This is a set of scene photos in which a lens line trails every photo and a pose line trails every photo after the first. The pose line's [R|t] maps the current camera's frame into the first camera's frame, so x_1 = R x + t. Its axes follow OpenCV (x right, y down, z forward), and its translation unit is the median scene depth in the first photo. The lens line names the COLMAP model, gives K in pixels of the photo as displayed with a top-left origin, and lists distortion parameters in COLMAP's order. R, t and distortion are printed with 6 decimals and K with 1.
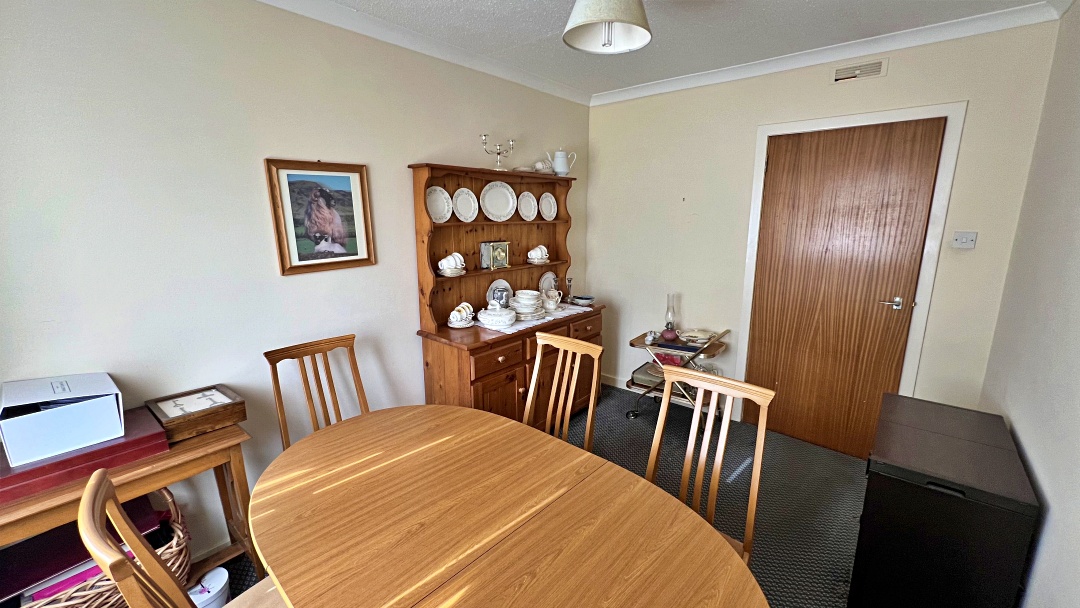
lens RADIAL K [[431.7, 0, 540.0], [0, 431.7, 304.0], [0, 0, 1]] dist [0.000451, 0.000384]
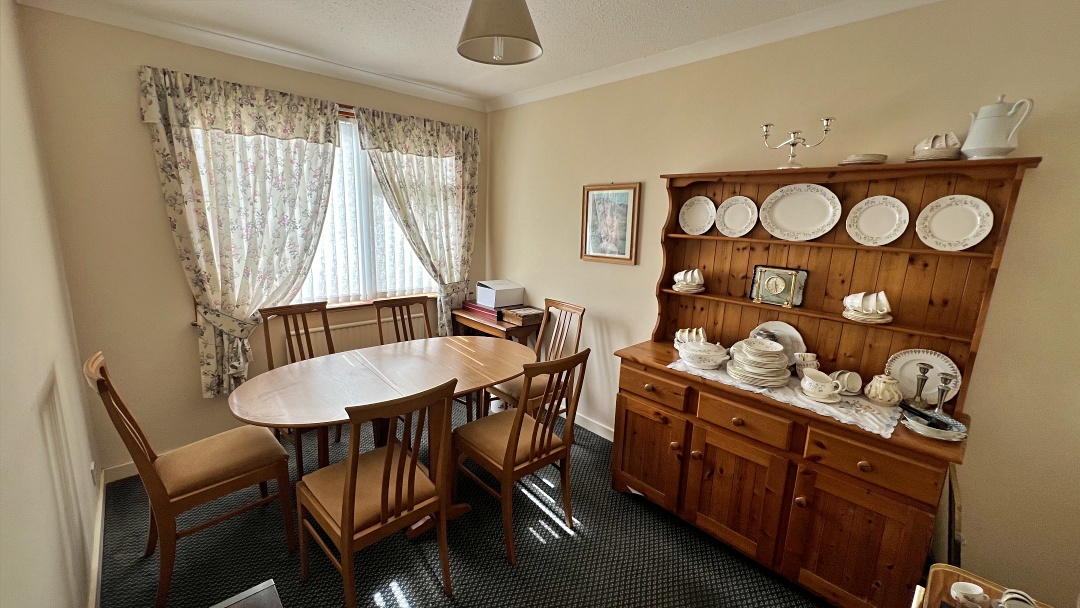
lens RADIAL K [[431.7, 0, 540.0], [0, 431.7, 304.0], [0, 0, 1]] dist [0.000451, 0.000384]
pose [[-0.104382, 0.193263, -0.975579, 0.685291], [-0.245305, 0.945627, 0.213576, -0.150622], [0.963810, 0.261608, -0.051298, 0.701274]]
